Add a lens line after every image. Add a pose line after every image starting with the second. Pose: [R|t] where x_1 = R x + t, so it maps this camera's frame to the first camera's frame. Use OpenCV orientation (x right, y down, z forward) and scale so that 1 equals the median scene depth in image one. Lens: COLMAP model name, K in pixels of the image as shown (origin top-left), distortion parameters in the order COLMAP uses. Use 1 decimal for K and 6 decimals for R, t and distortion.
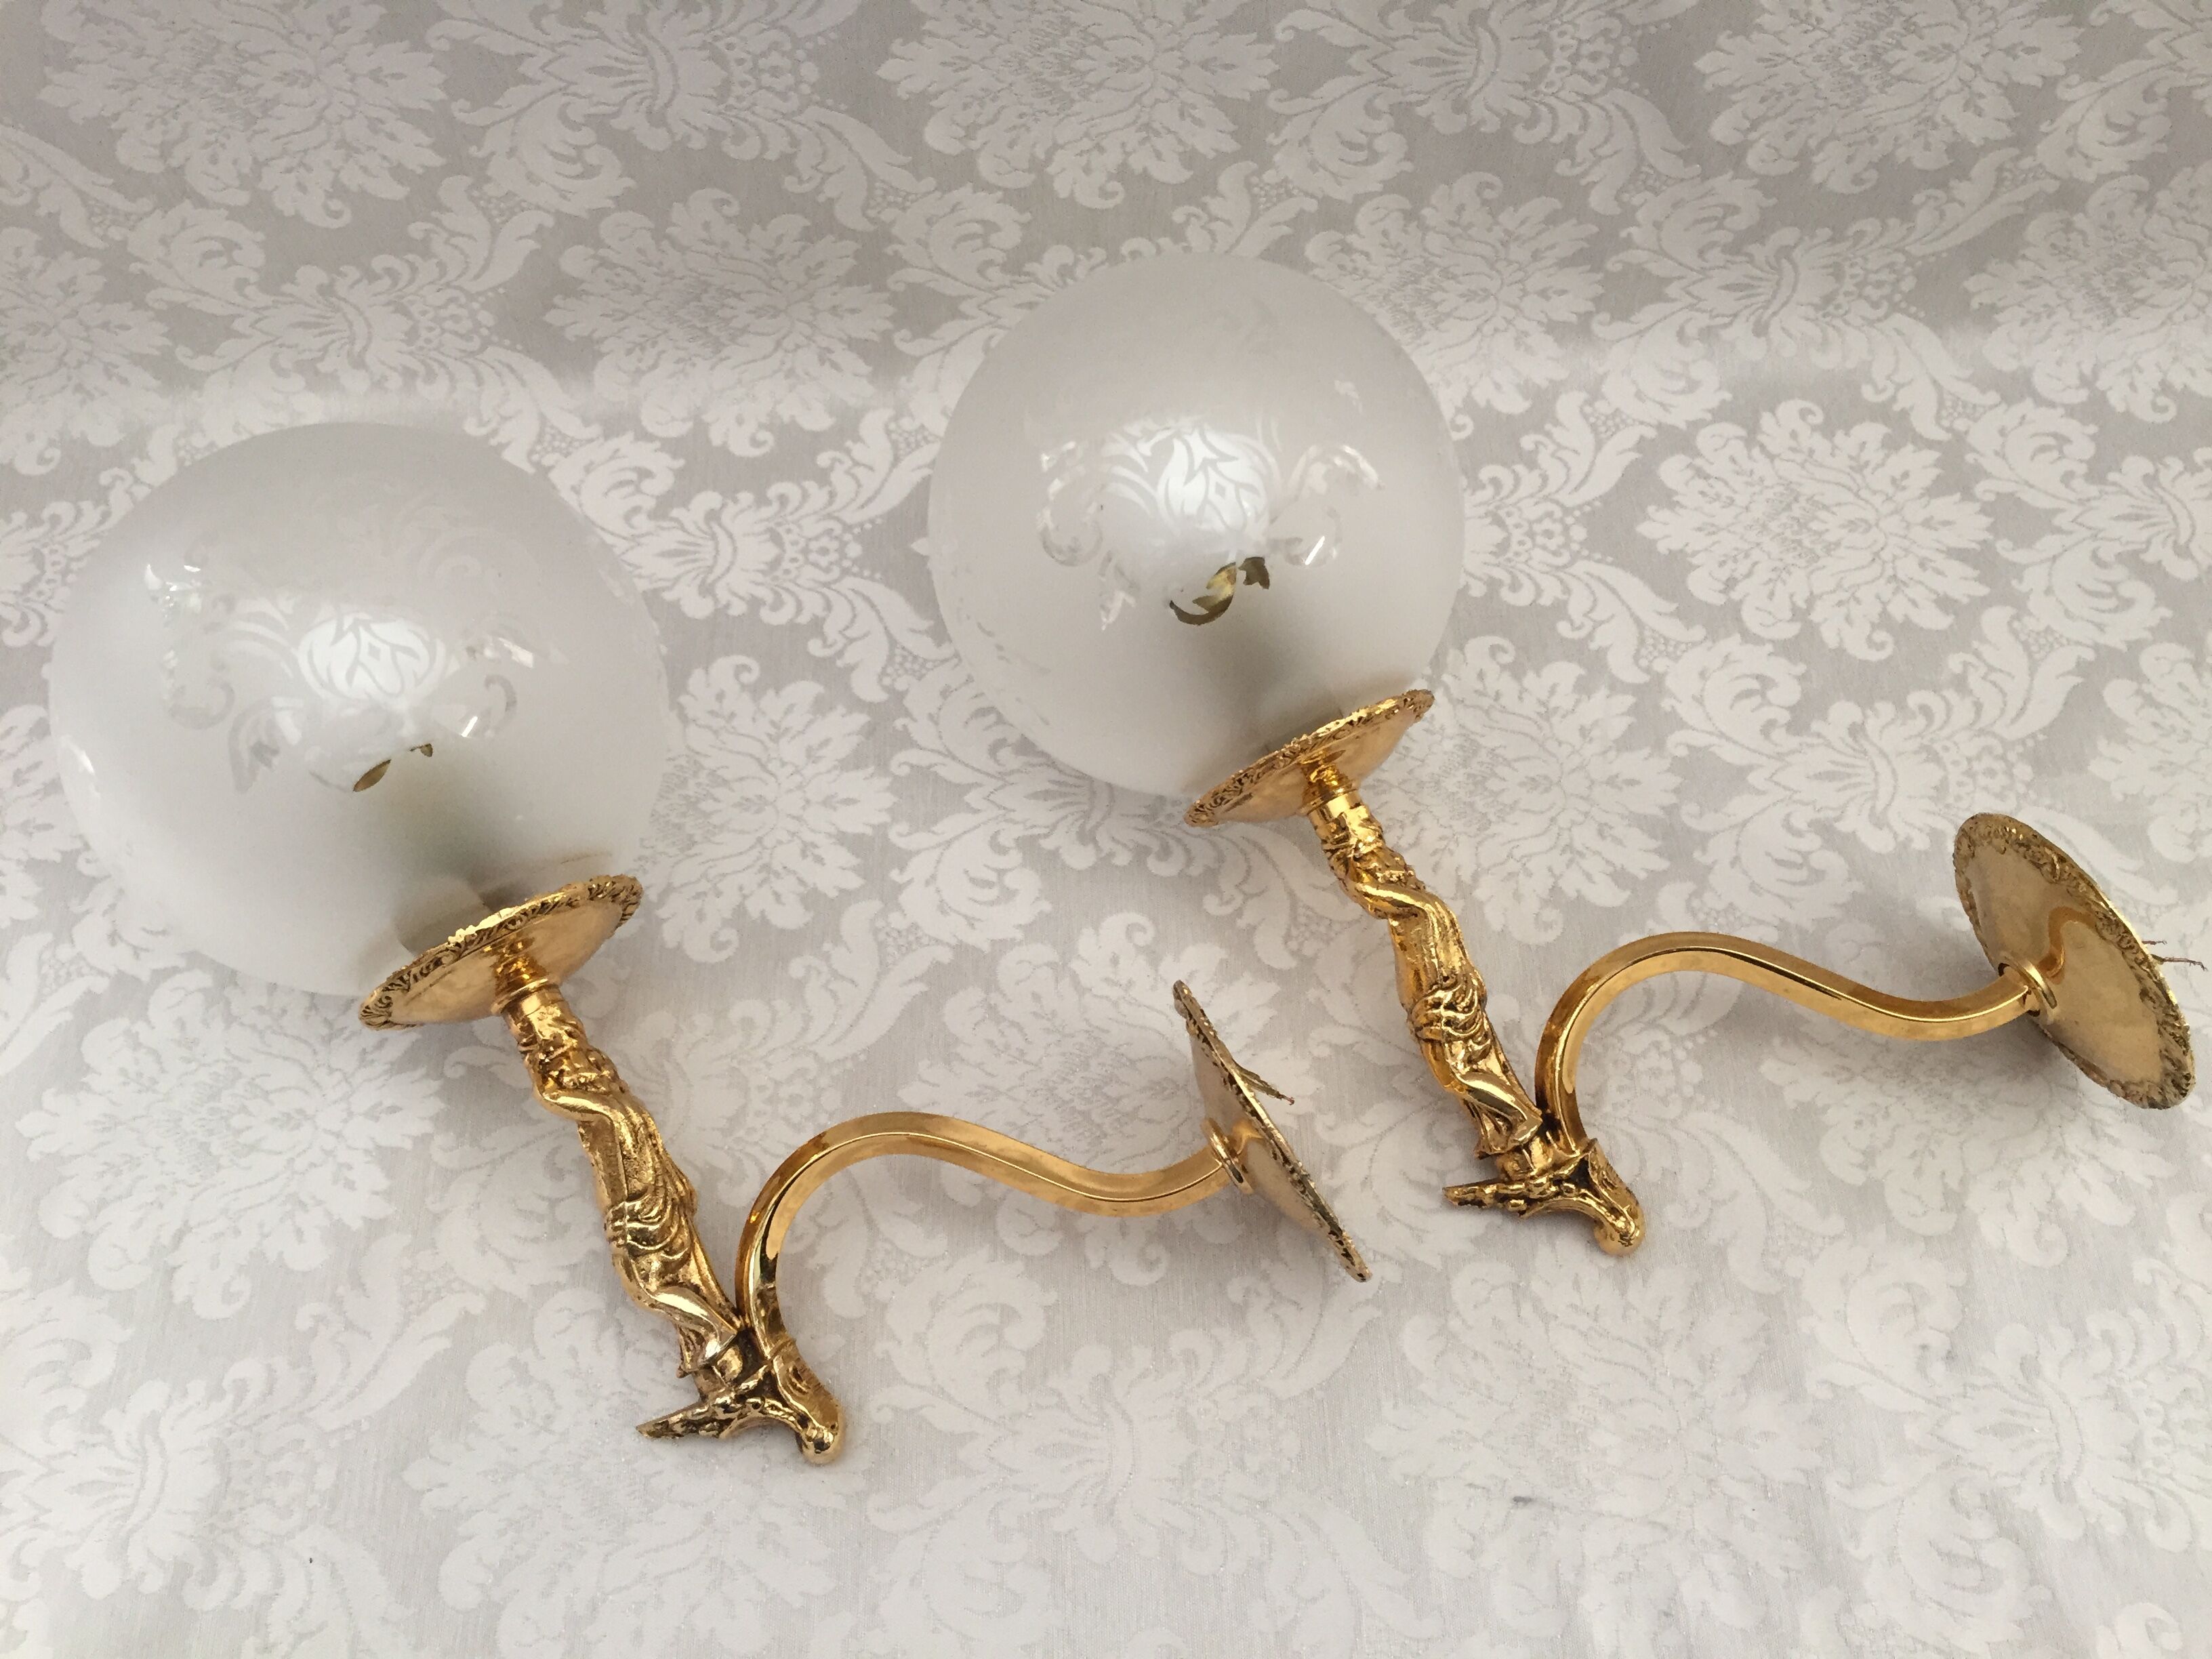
lens RADIAL K [[1920.6, 0, 1109.7], [0, 1920.6, 818.3], [0, 0, 1]] dist [0.080293, -0.133607]
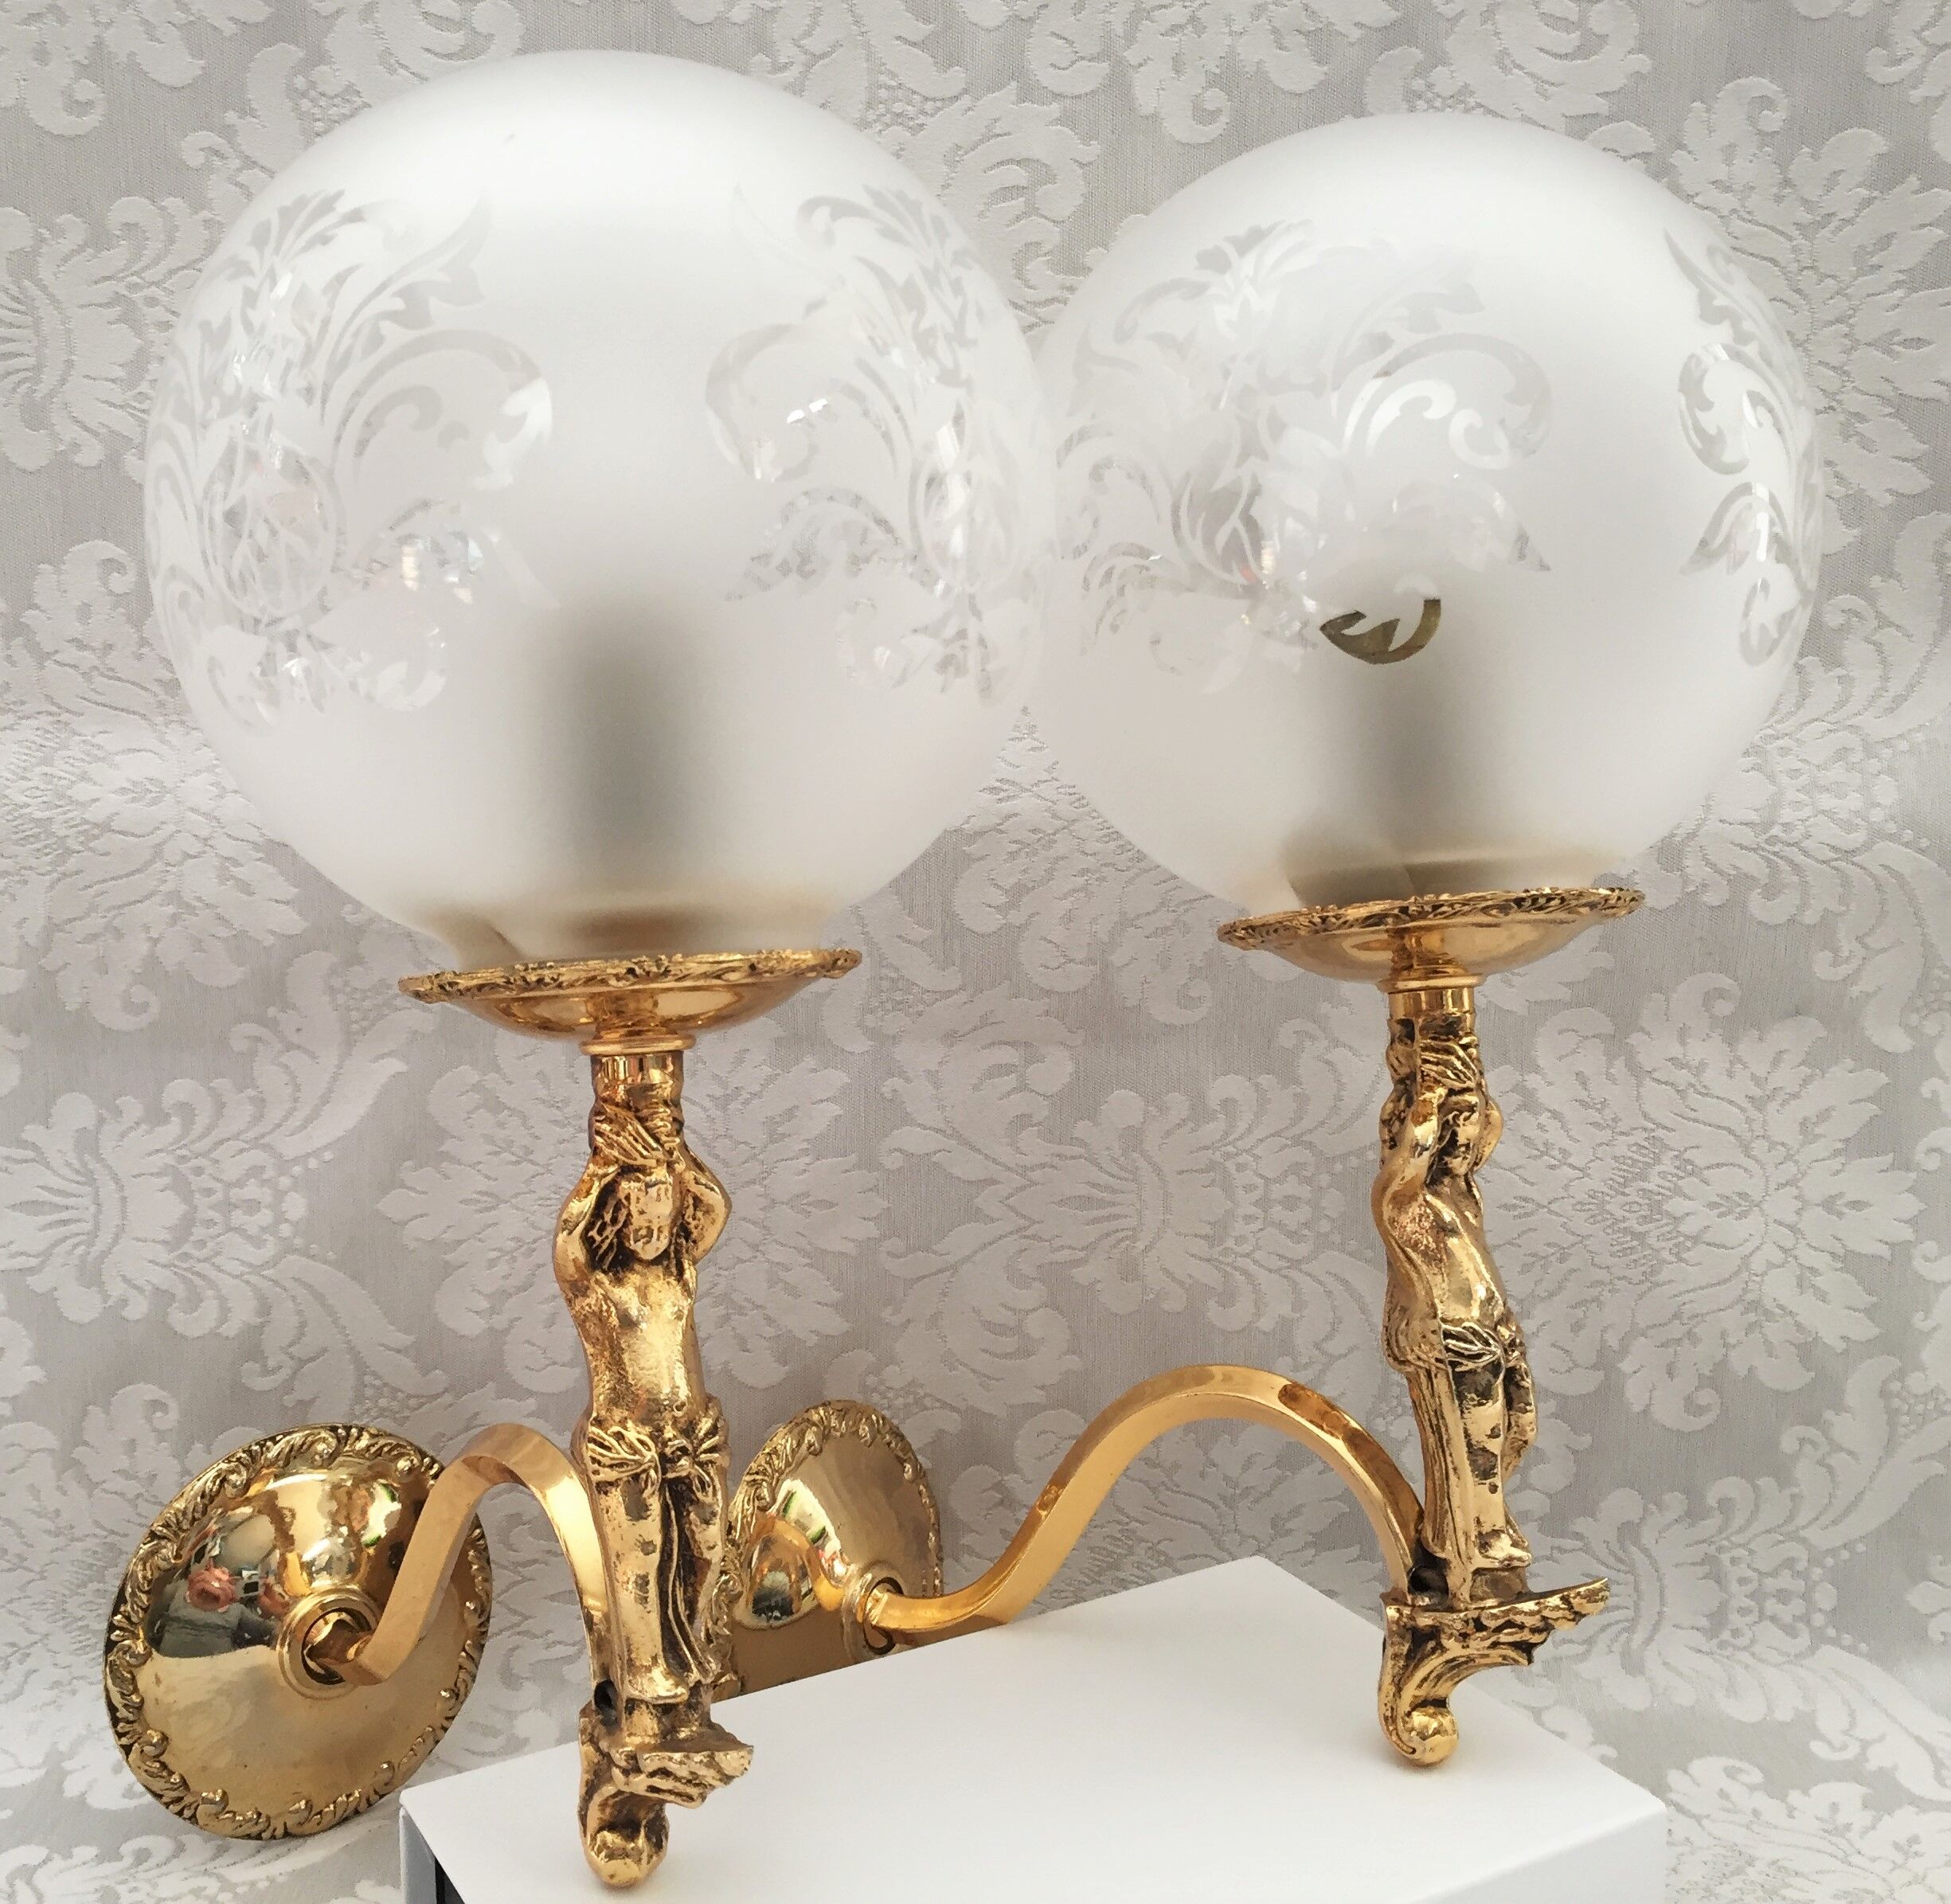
lens RADIAL K [[2219.9, 0, 867.6], [0, 2219.9, 944.9], [0, 0, 1]] dist [0.058786, -0.040247]
pose [[0.999549, -0.005576, -0.029491, 0.101796], [-0.019566, 0.624039, -0.781148, 0.242605], [0.022759, 0.781373, 0.623649, 0.338845]]
